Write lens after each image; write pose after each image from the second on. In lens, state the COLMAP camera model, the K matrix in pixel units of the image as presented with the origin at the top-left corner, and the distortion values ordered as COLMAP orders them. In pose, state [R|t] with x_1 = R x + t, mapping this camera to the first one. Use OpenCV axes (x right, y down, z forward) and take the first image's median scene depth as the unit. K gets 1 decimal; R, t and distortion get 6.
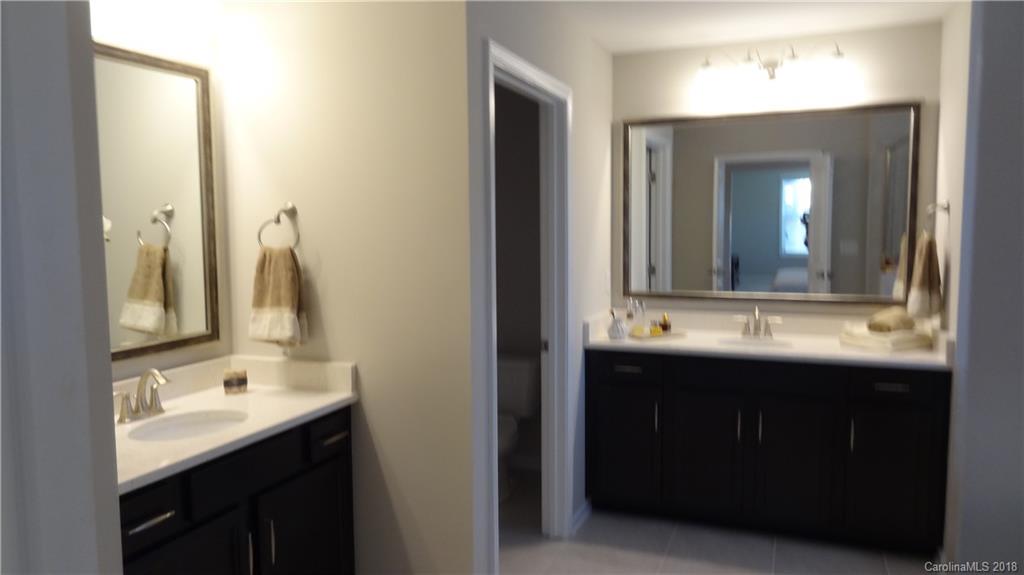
lens RADIAL K [[715.4, 0, 509.3], [0, 715.4, 290.4], [0, 0, 1]] dist [0.002149, 0.008516]
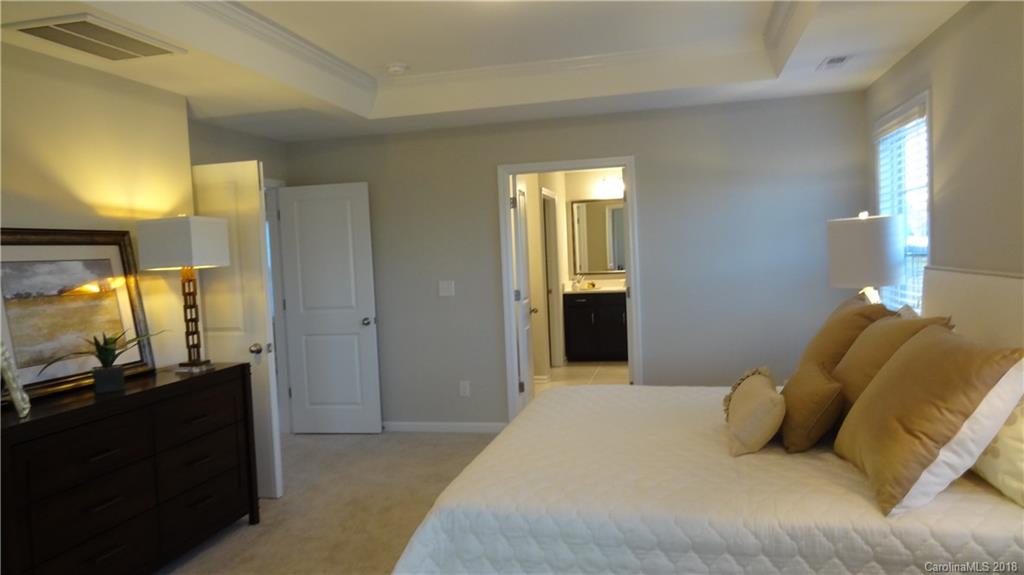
lens RADIAL K [[715.4, 0, 513.0], [0, 715.4, 289.7], [0, 0, 1]] dist [0.002149, 0.008516]
pose [[0.987425, -0.037283, 0.153629, -0.541106], [0.043823, 0.998262, -0.039403, 0.188957], [-0.151892, 0.045640, 0.987343, -1.733533]]
